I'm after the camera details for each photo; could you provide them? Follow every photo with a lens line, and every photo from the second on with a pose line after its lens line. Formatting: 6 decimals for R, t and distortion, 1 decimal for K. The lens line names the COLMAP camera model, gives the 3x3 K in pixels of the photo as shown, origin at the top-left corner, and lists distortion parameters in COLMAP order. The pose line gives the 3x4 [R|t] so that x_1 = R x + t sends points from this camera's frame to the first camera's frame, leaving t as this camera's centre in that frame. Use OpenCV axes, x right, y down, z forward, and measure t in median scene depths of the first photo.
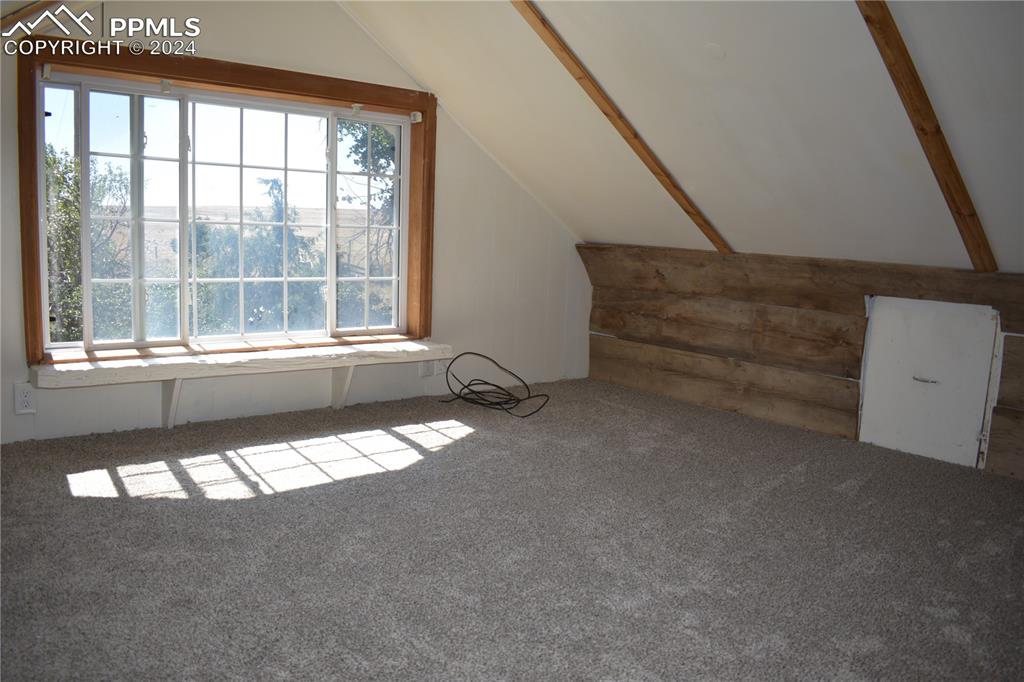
lens RADIAL K [[793.7, 0, 512.0], [0, 793.7, 341.0], [0, 0, 1]] dist [-0.088526, 0.005236]
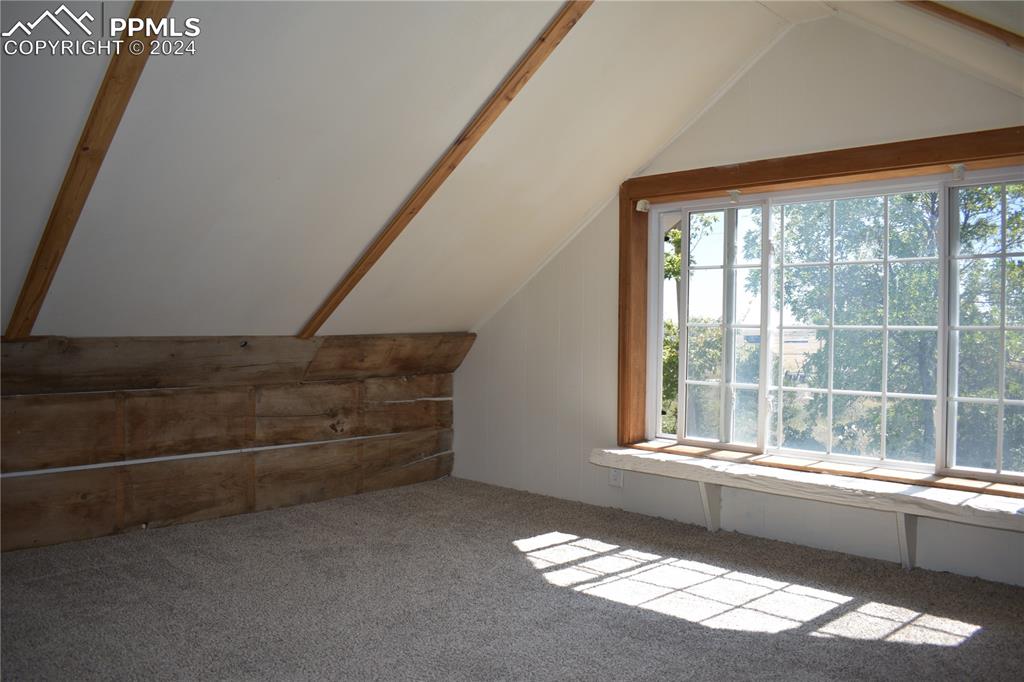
lens RADIAL K [[793.7, 0, 512.0], [0, 793.7, 341.0], [0, 0, 1]] dist [-0.088526, 0.005236]
pose [[0.129173, -0.022406, -0.991369, 0.574280], [-0.141984, 0.989025, -0.040854, -0.056143], [0.981405, 0.146036, 0.124574, 0.633860]]
